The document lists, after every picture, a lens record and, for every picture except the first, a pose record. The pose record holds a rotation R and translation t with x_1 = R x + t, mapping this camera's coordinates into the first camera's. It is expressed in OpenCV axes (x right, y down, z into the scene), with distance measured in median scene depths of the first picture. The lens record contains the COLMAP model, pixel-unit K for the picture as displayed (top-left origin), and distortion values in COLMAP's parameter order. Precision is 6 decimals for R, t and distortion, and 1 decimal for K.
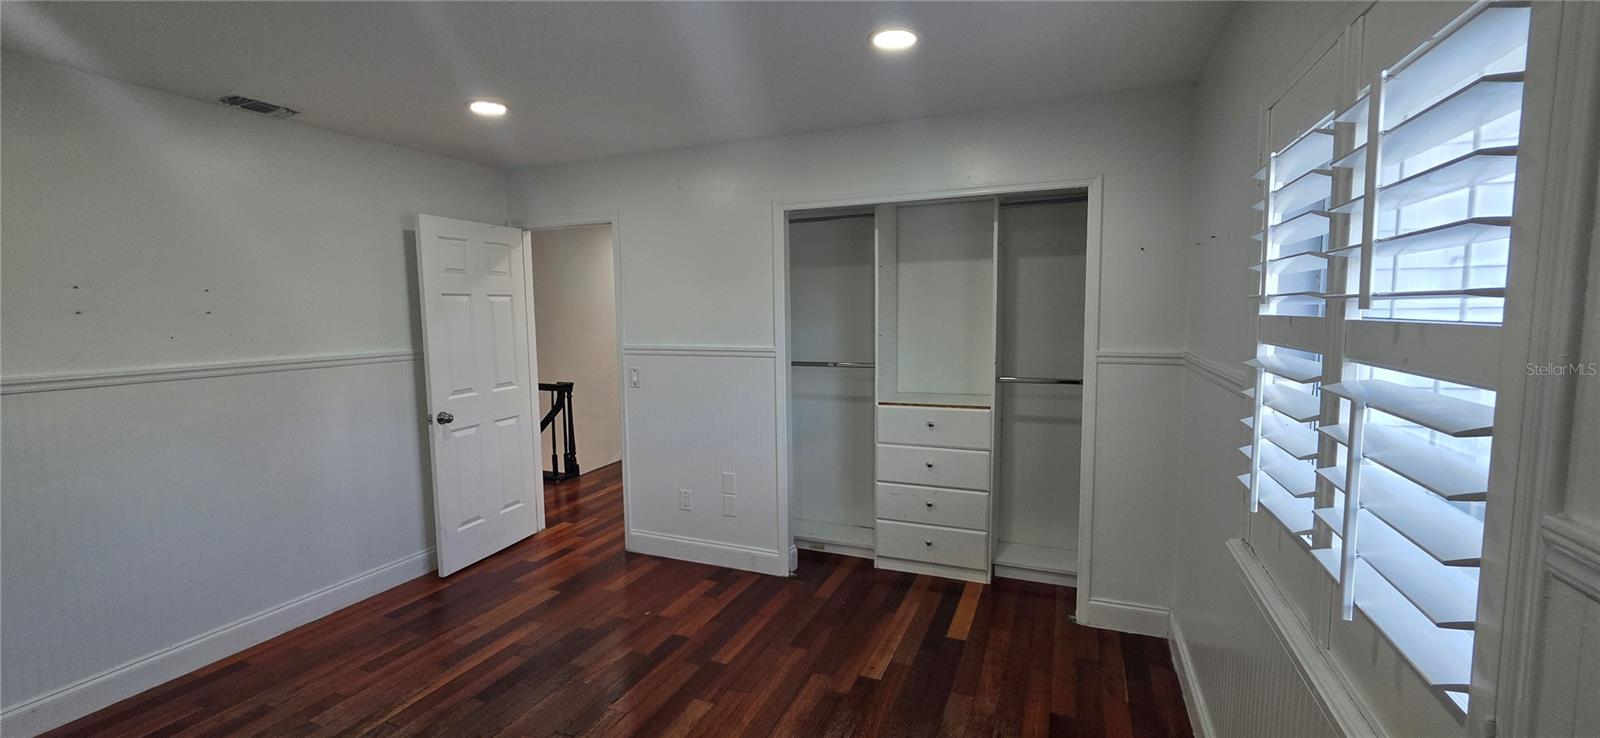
lens RADIAL K [[643.0, 0, 792.8], [0, 643.0, 365.0], [0, 0, 1]] dist [-0.001005, 0.000262]
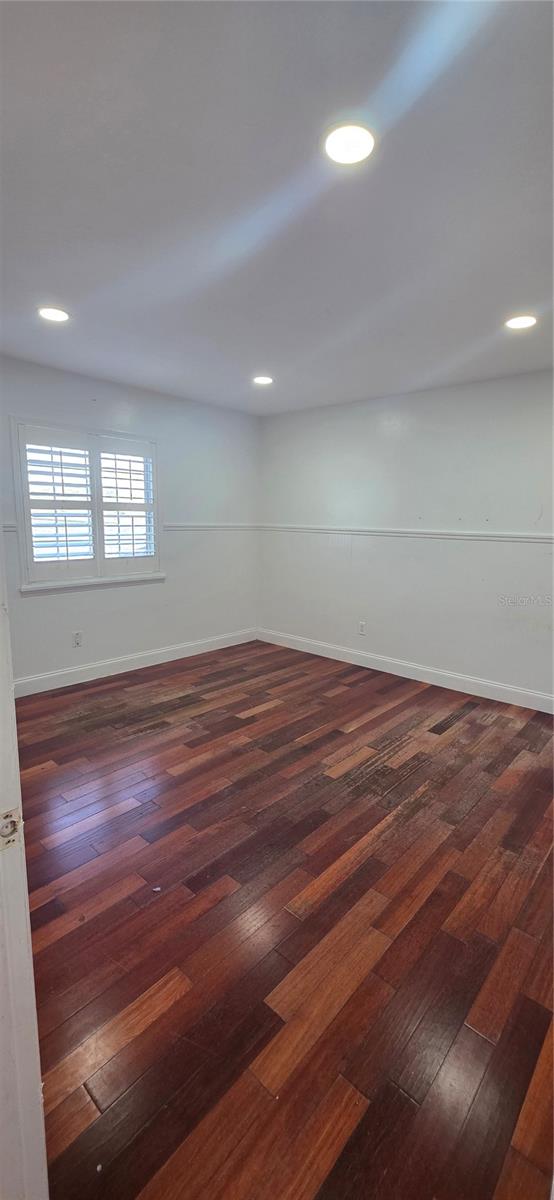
lens RADIAL K [[482.2, 0, 268.6], [0, 482.2, 599.9], [0, 0, 1]] dist [-0.001005, 0.000262]
pose [[-0.945523, -0.071464, 0.317615, -0.910594], [0.018619, 0.962142, 0.271911, -0.178307], [-0.325023, 0.263011, -0.908397, 2.493559]]
